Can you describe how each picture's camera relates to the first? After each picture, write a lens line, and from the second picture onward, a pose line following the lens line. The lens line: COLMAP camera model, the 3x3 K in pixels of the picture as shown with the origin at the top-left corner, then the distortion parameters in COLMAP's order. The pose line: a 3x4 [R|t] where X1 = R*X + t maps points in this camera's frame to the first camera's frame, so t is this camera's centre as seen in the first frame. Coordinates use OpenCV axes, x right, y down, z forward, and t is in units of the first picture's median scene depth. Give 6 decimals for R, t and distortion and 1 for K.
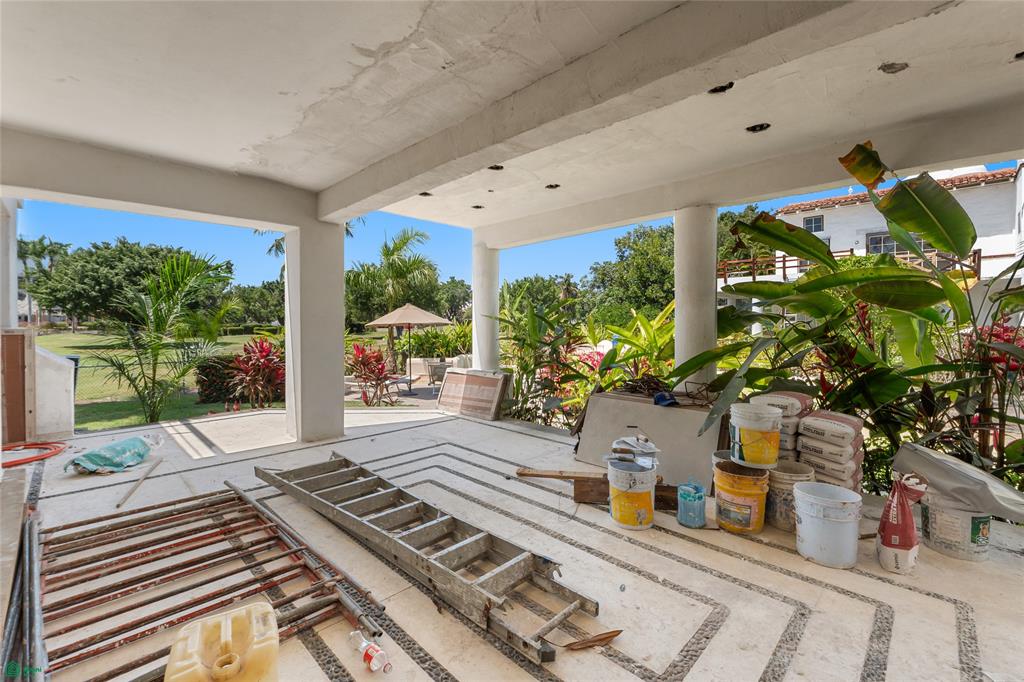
lens RADIAL K [[440.4, 0, 509.7], [0, 440.4, 329.6], [0, 0, 1]] dist [-0.008367, -0.000069]
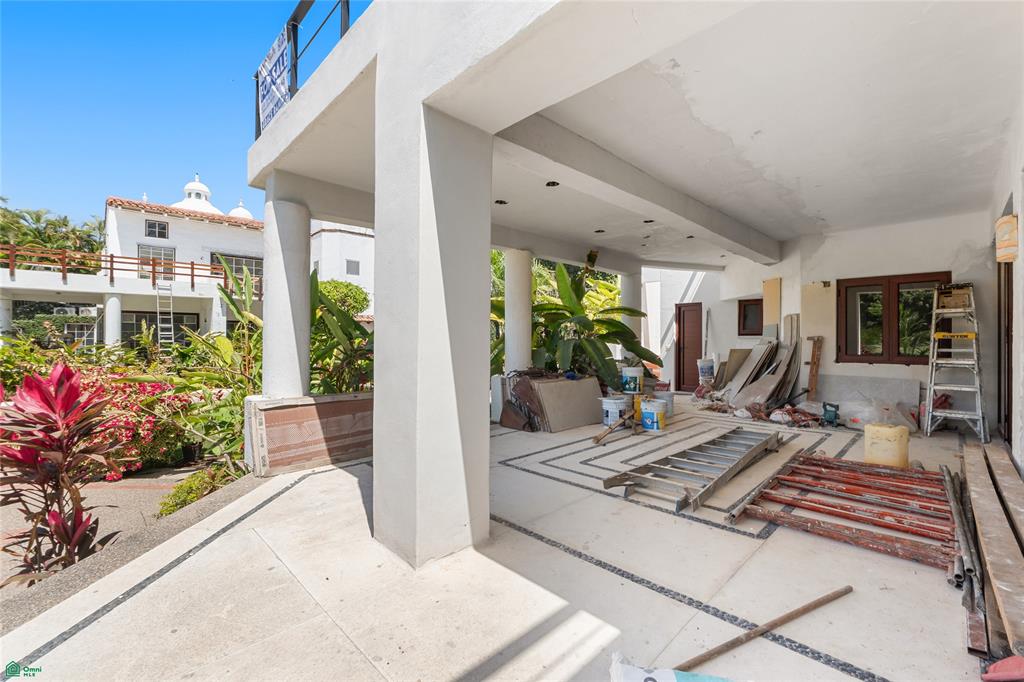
lens RADIAL K [[432.1, 0, 514.2], [0, 432.1, 333.6], [0, 0, 1]] dist [-0.009531, 0.000069]
pose [[0.017627, 0.007009, 0.999820, -0.994161], [0.013402, 0.999884, -0.007246, 0.011119], [-0.999755, 0.013528, 0.017531, 0.960198]]
